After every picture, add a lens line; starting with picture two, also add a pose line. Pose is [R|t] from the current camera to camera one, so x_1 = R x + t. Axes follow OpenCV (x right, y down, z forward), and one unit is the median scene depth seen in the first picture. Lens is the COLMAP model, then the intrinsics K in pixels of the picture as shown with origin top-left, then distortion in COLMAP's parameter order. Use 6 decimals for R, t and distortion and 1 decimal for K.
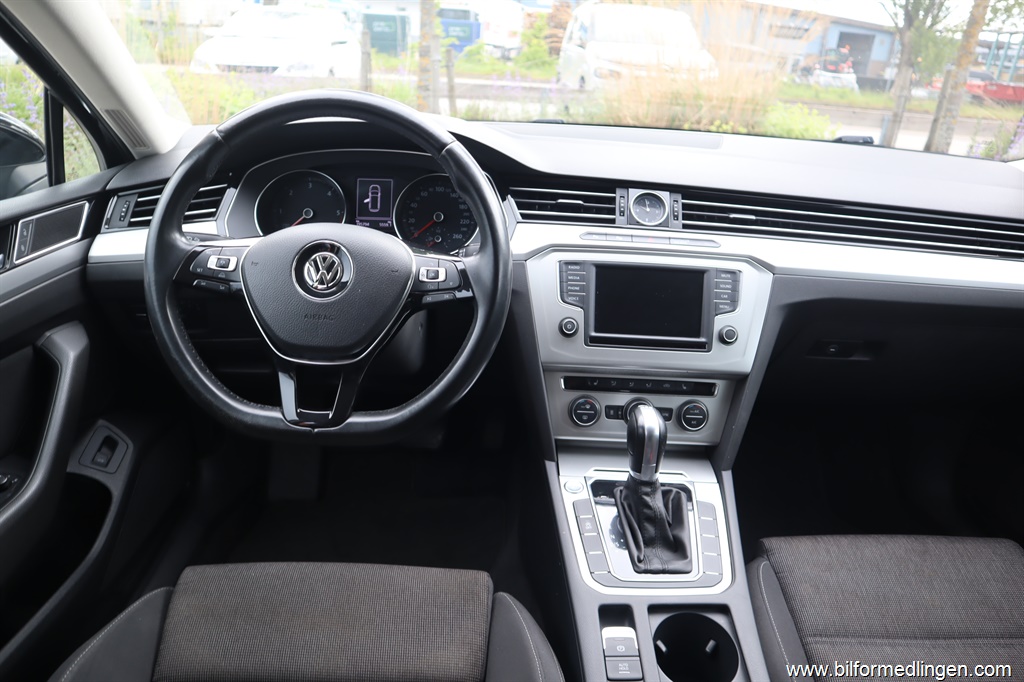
lens RADIAL K [[706.6, 0, 512.0], [0, 706.6, 341.0], [0, 0, 1]] dist [-0.114436, 0.061891]
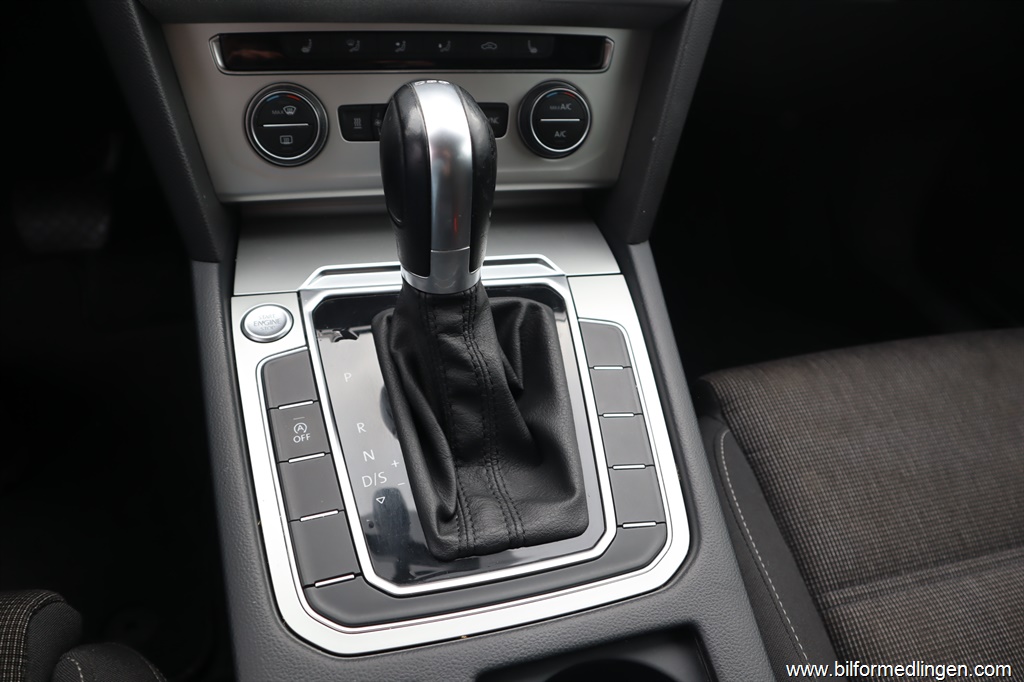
lens RADIAL K [[706.6, 0, 512.0], [0, 706.6, 341.0], [0, 0, 1]] dist [-0.114436, 0.061891]
pose [[0.970887, -0.125088, 0.204280, 0.135576], [0.054997, 0.946442, 0.318157, 0.100959], [-0.233137, -0.297660, 0.925768, 0.600997]]
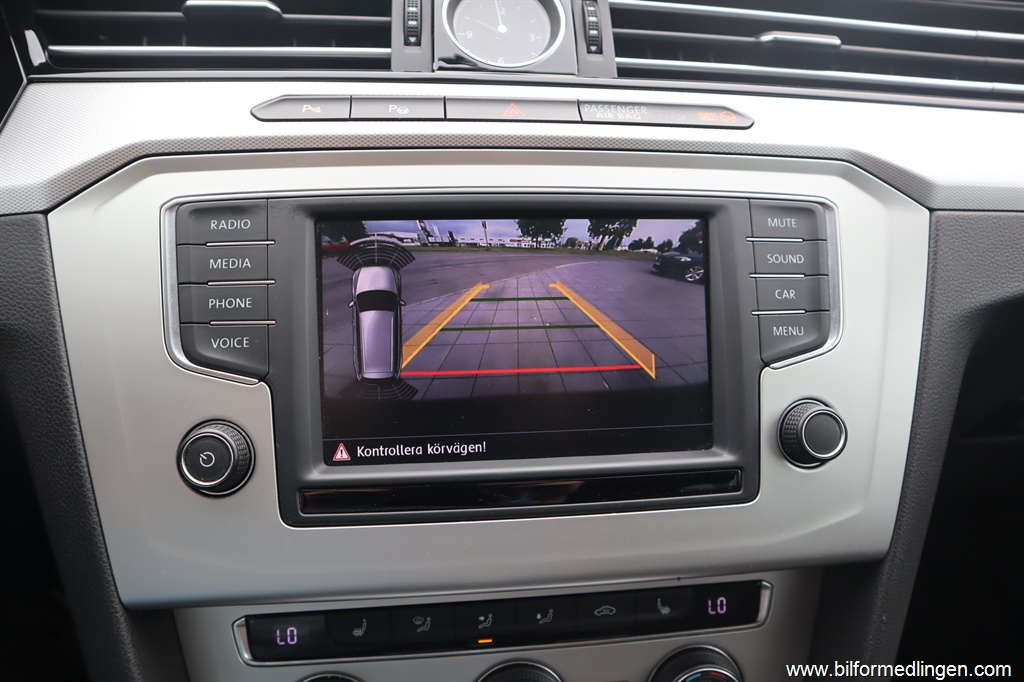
lens RADIAL K [[706.6, 0, 512.0], [0, 706.6, 341.0], [0, 0, 1]] dist [-0.114436, 0.061891]
pose [[0.989859, -0.073696, 0.121438, 0.159977], [0.074117, 0.997249, 0.001057, -0.054267], [-0.121181, 0.007954, 0.992599, 0.739928]]
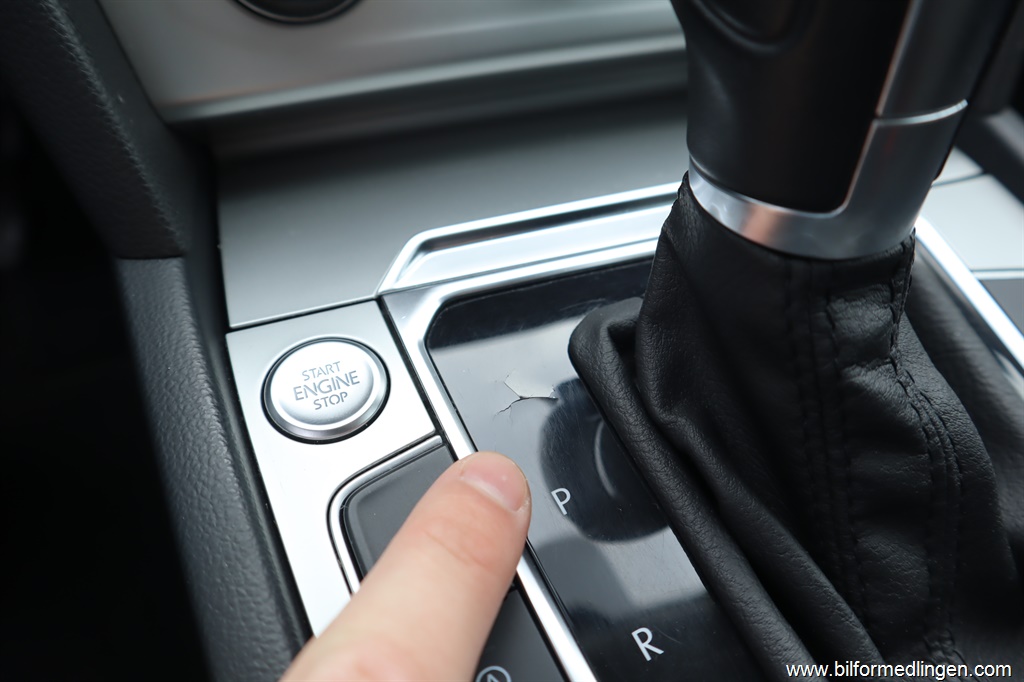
lens RADIAL K [[706.6, 0, 512.0], [0, 706.6, 341.0], [0, 0, 1]] dist [-0.114436, 0.061891]
pose [[0.938190, -0.273162, 0.212563, 0.094158], [0.179156, 0.908710, 0.377027, 0.144194], [-0.296147, -0.315641, 0.901481, 0.833797]]
